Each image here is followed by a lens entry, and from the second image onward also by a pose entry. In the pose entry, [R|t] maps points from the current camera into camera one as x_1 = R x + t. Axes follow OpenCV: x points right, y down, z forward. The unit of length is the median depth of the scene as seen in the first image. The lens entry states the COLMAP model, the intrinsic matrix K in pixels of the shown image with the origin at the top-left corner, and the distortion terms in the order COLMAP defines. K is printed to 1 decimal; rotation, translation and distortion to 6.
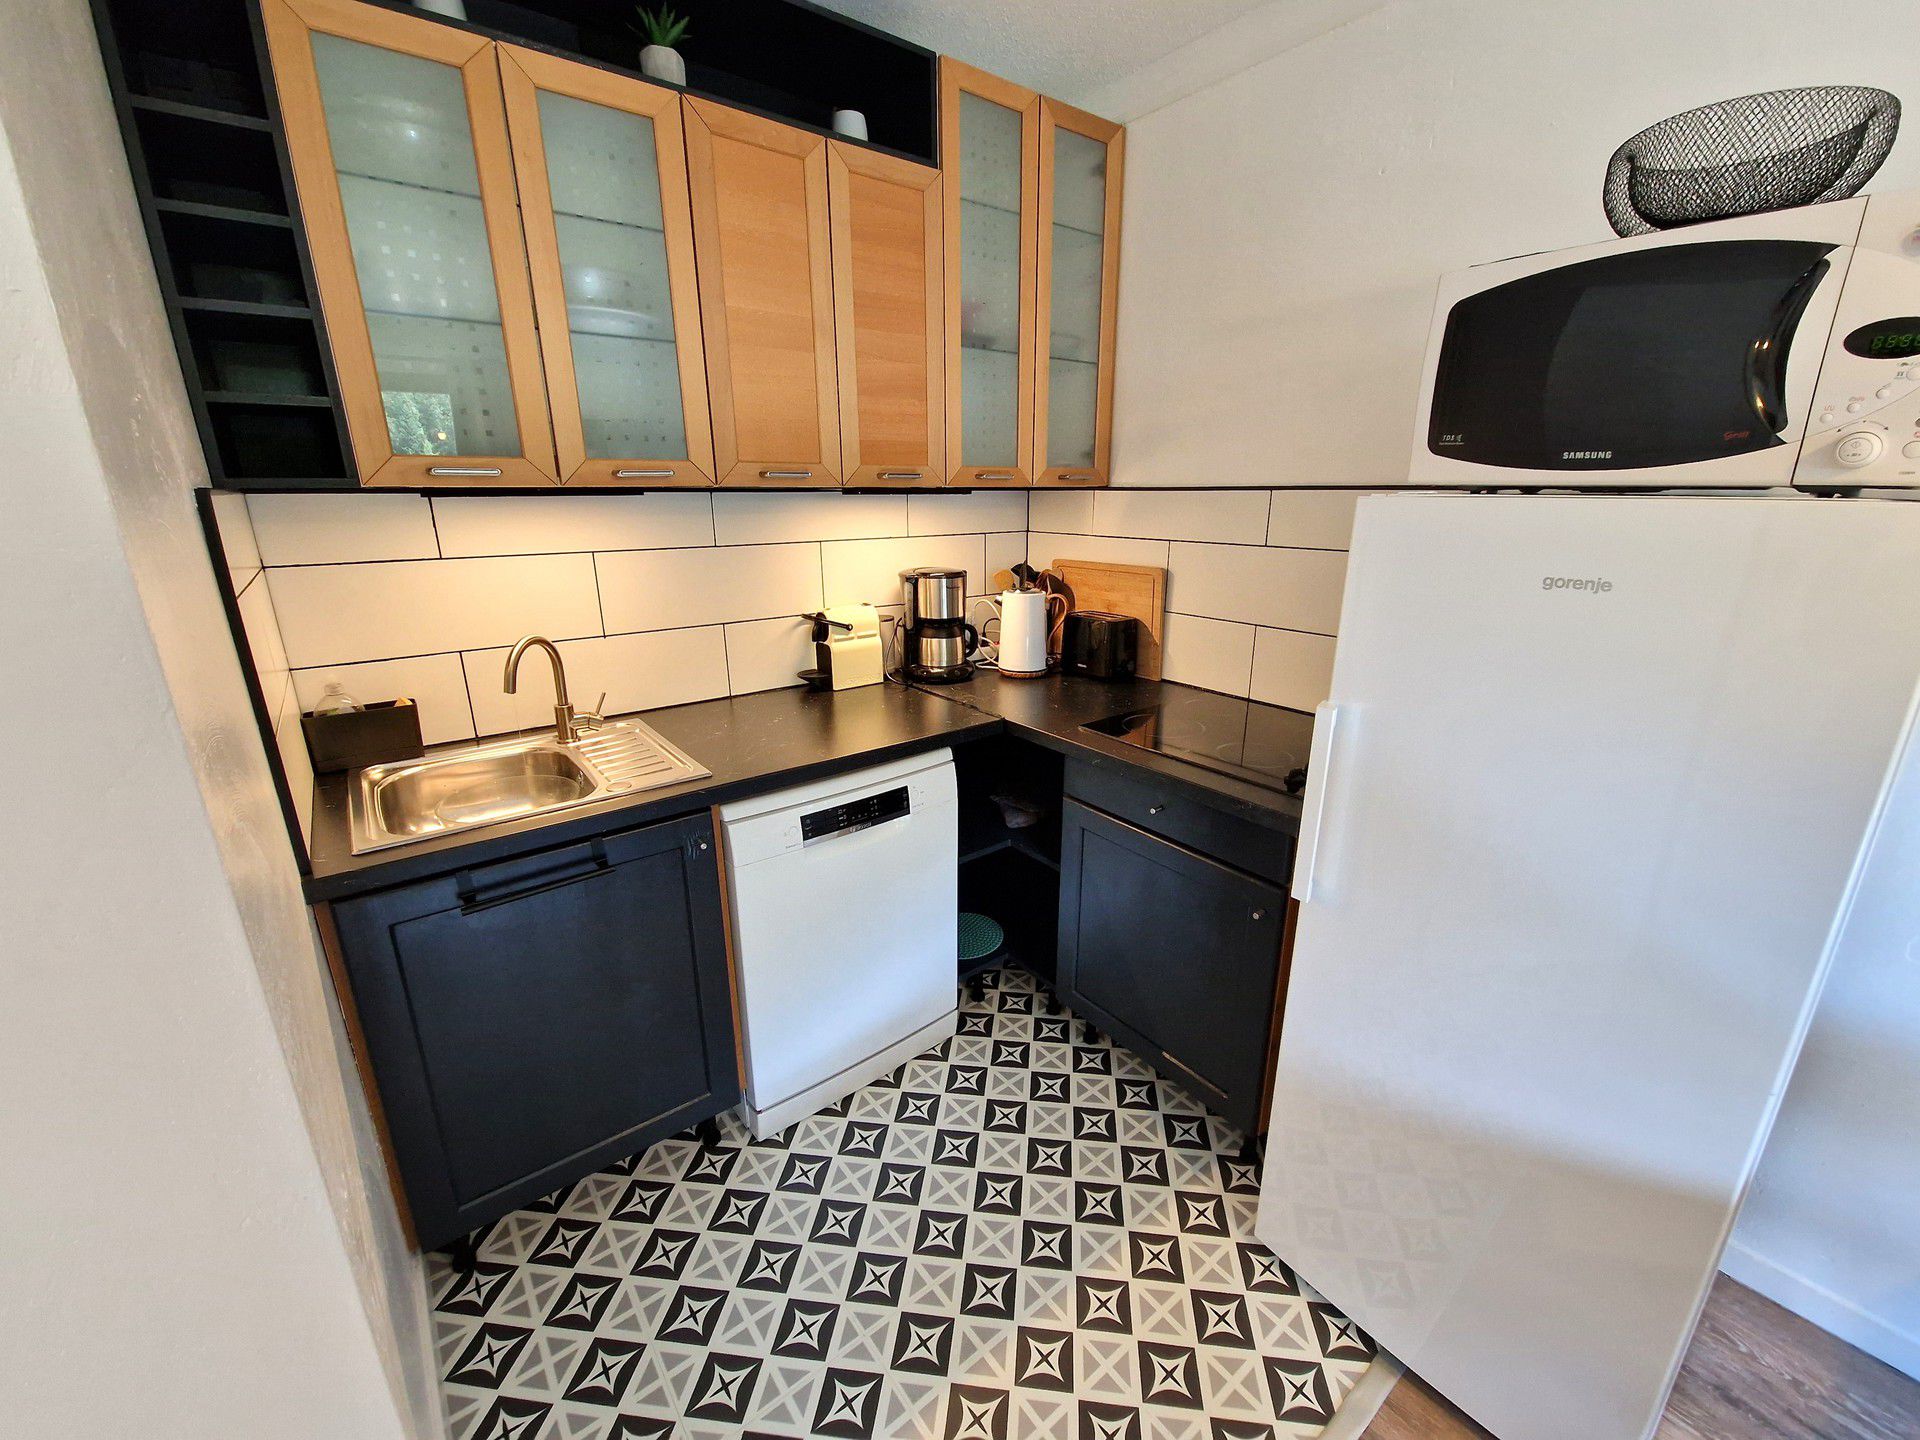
lens RADIAL K [[777.4, 0, 965.1], [0, 777.4, 718.6], [0, 0, 1]] dist [0.001809, 0.000140]
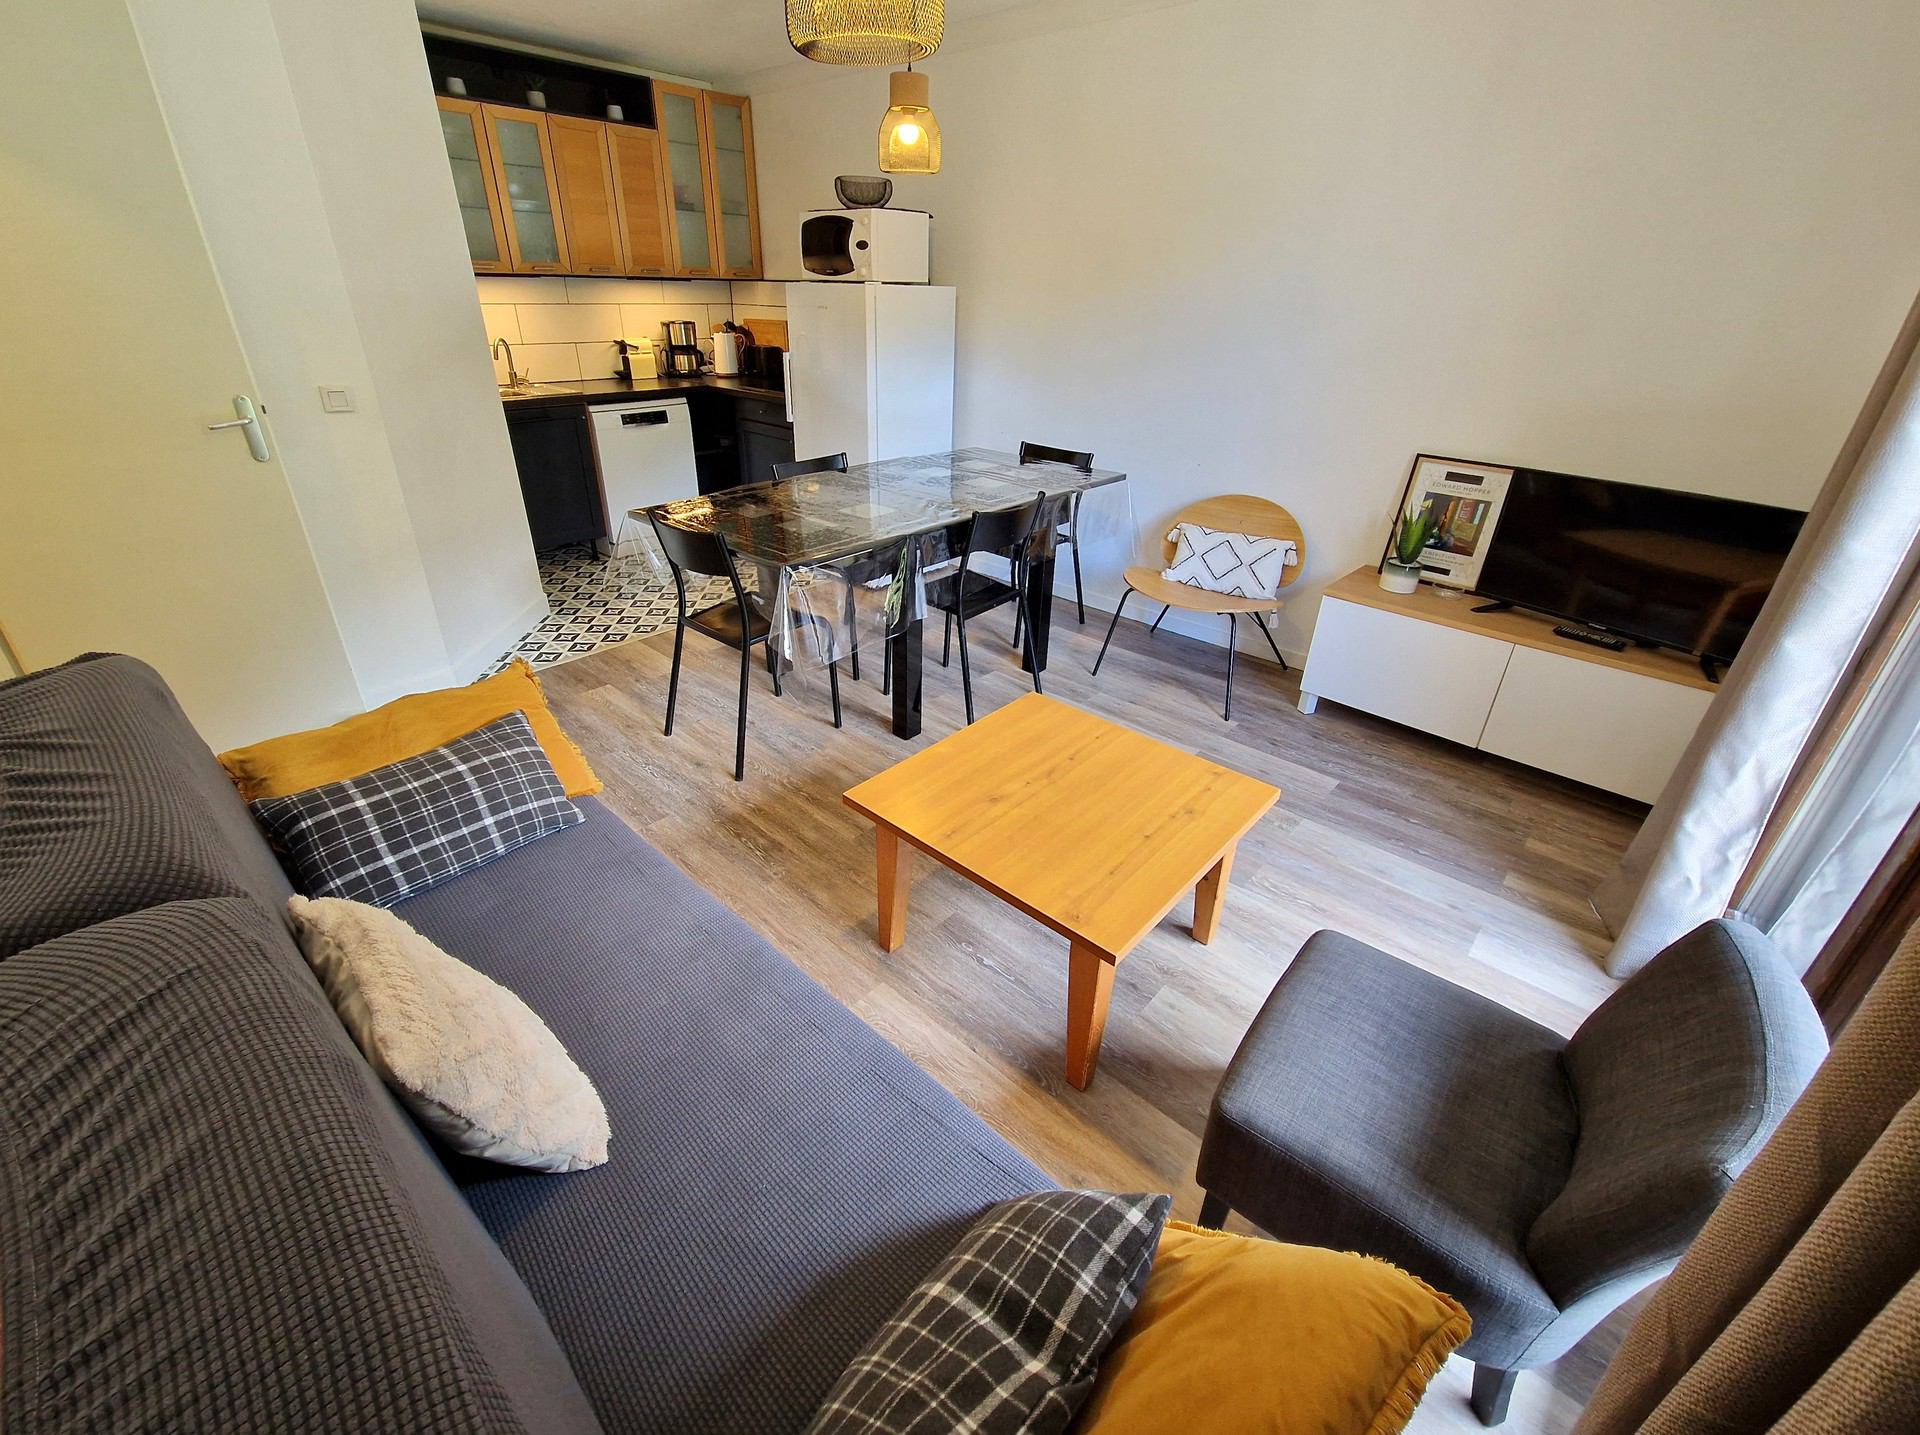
lens RADIAL K [[822.8, 0, 951.3], [0, 822.8, 716.5], [0, 0, 1]] dist [-0.015111, -0.000338]
pose [[0.985832, -0.055839, 0.158168, 0.292898], [0.024142, 0.980379, 0.195637, 0.462857], [-0.165989, -0.189046, 0.967837, -1.524917]]
